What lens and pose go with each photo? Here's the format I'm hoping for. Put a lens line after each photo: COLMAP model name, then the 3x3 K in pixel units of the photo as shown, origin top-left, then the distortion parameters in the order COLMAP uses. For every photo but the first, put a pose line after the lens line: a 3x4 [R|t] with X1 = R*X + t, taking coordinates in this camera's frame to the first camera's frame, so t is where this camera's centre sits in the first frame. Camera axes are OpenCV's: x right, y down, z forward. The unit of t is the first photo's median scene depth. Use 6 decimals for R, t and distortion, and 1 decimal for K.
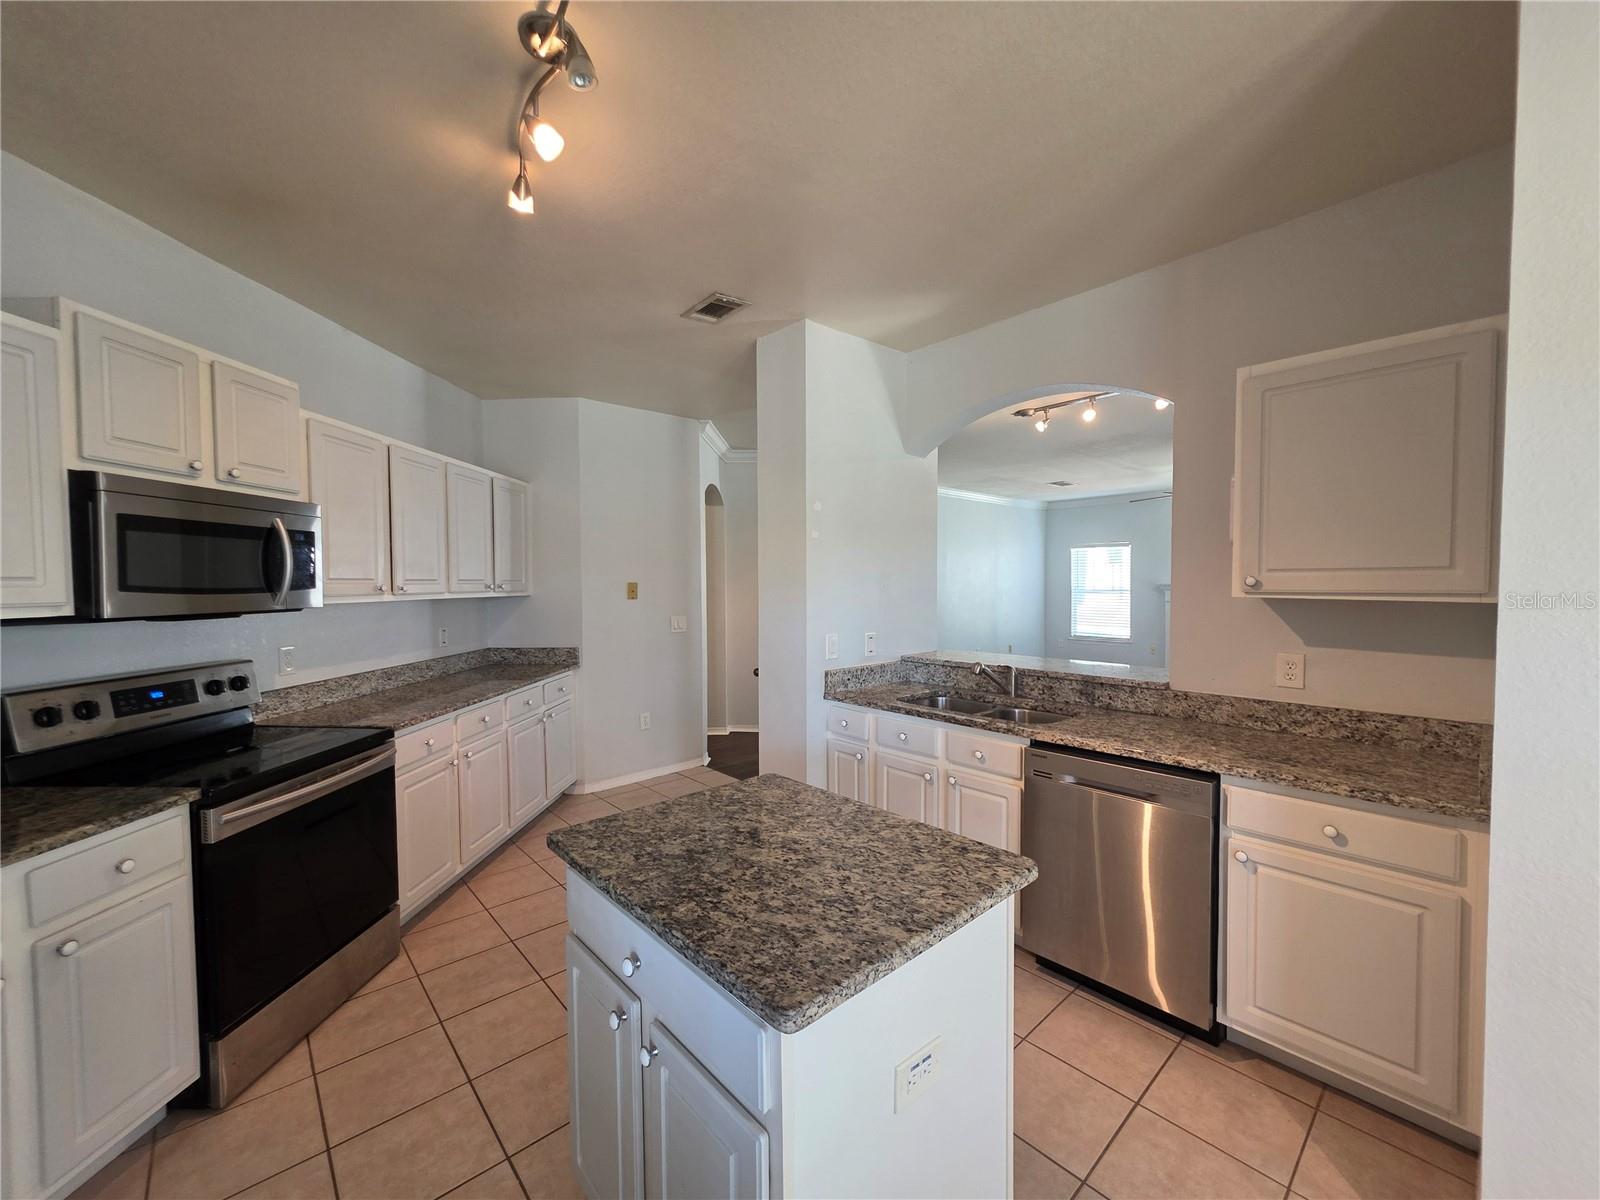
lens RADIAL K [[639.3, 0, 794.7], [0, 639.3, 606.2], [0, 0, 1]] dist [0.001831, 0.000420]
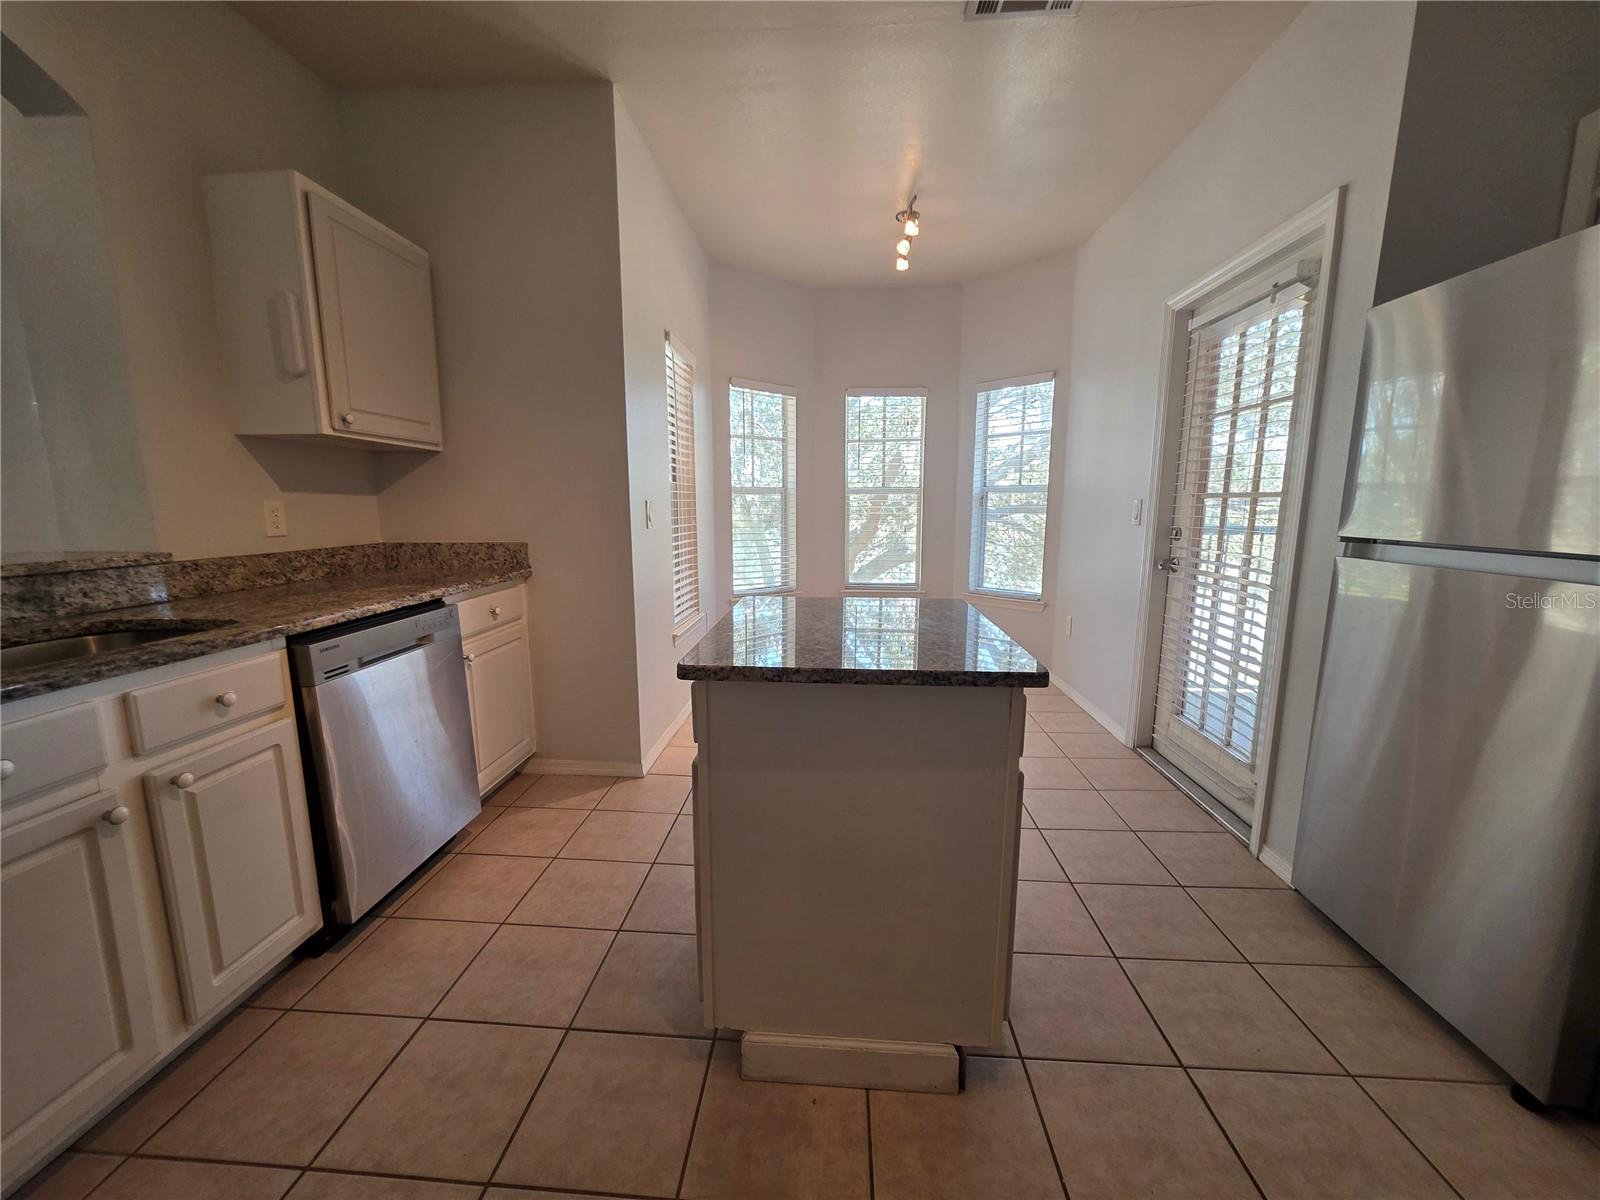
lens RADIAL K [[639.3, 0, 794.7], [0, 639.3, 606.2], [0, 0, 1]] dist [0.001831, 0.000420]
pose [[-0.694495, -0.109253, 0.711154, -0.417915], [0.032517, 0.982628, 0.182714, 0.072997], [-0.718762, 0.150019, -0.678878, 1.013257]]
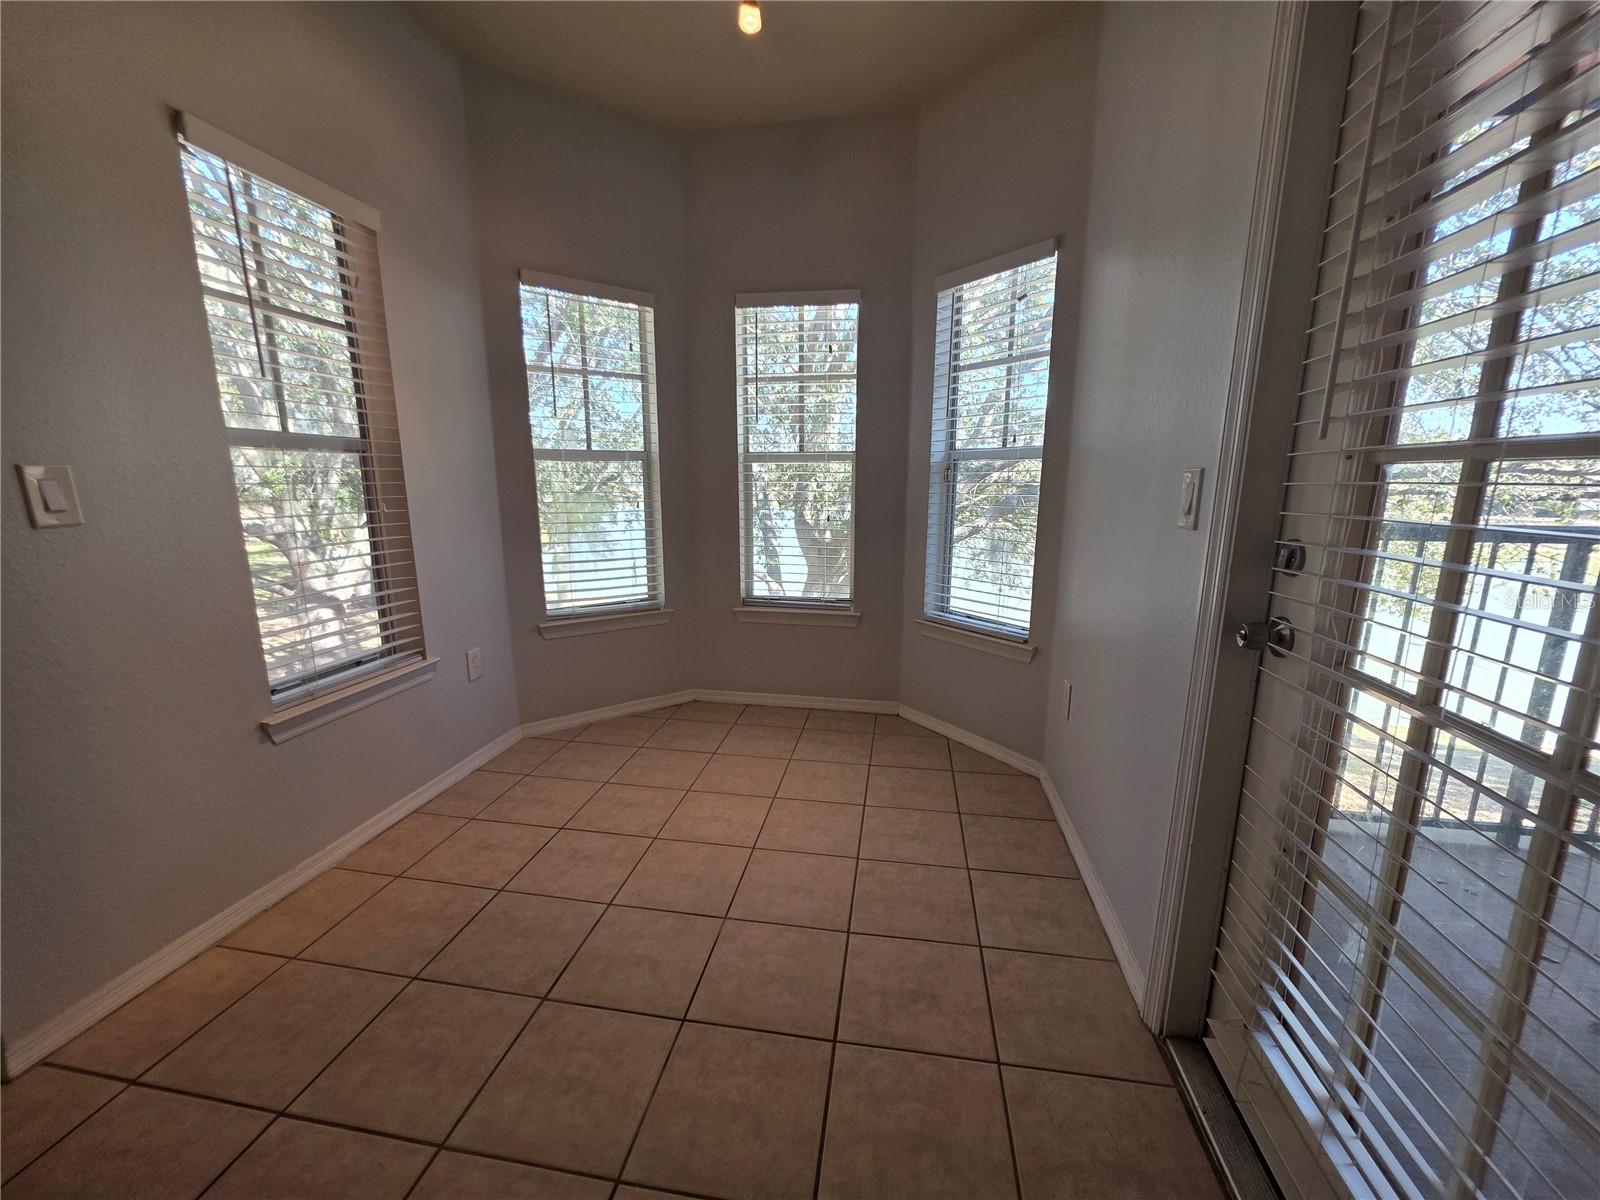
lens RADIAL K [[639.3, 0, 794.7], [0, 639.3, 606.2], [0, 0, 1]] dist [0.001831, 0.000420]
pose [[-0.622126, -0.152588, 0.767904, -0.195422], [0.033323, 0.974774, 0.220693, 0.101274], [-0.782208, 0.162888, -0.601347, 0.262342]]
